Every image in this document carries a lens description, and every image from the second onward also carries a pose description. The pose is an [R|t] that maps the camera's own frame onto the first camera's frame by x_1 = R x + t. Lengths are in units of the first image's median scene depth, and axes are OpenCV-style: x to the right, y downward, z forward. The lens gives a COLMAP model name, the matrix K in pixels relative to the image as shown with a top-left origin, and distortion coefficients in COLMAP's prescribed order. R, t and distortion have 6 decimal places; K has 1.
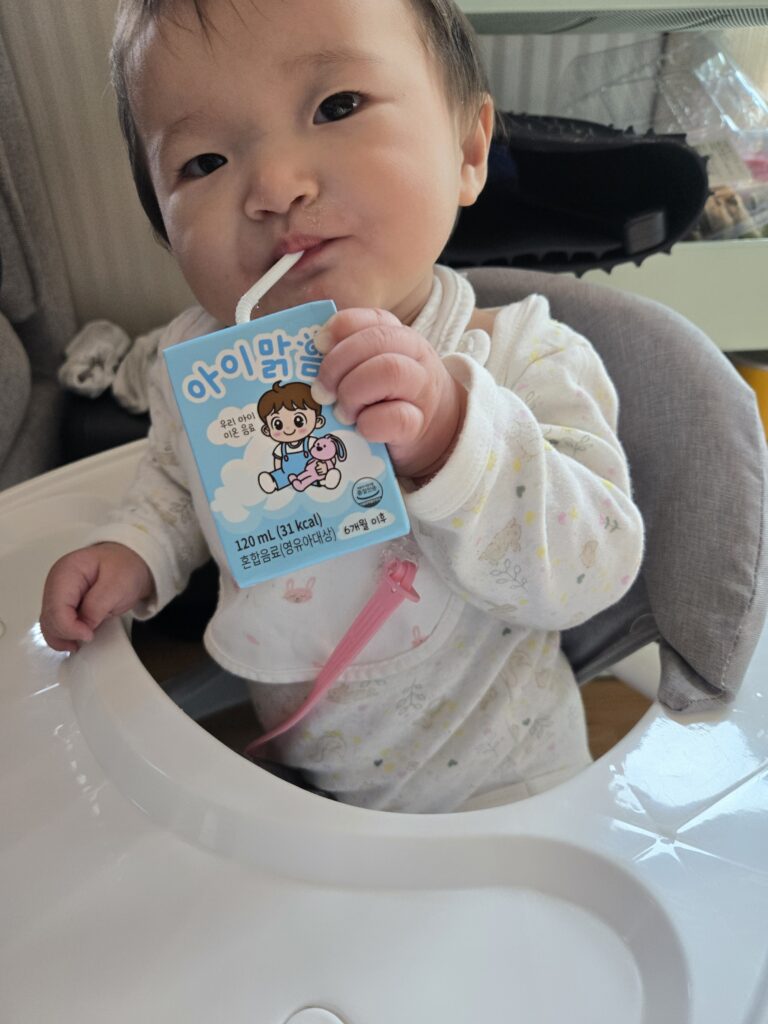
lens RADIAL K [[684.3, 0, 379.5], [0, 684.3, 497.3], [0, 0, 1]] dist [-0.052535, 0.000524]
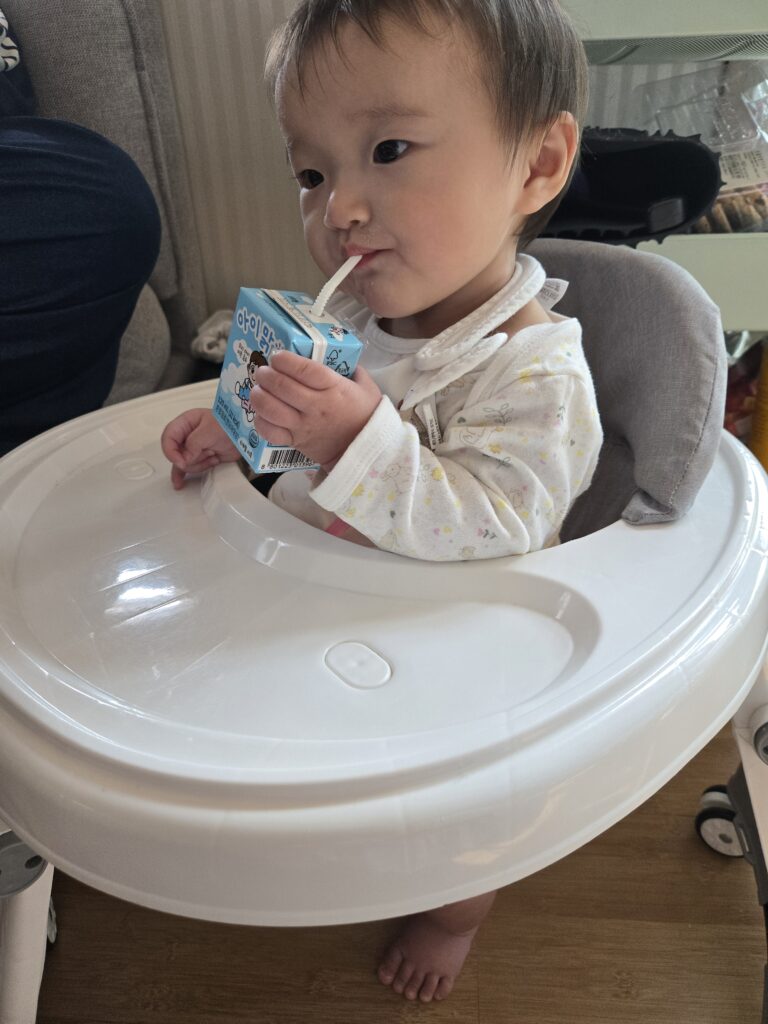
lens RADIAL K [[685.2, 0, 397.9], [0, 685.2, 516.9], [0, 0, 1]] dist [-0.003495, -0.002628]
pose [[0.992739, 0.057864, -0.105454, 0.072923], [-0.064245, 0.996239, -0.058145, 0.278435], [0.101693, 0.064498, 0.992723, -0.277798]]
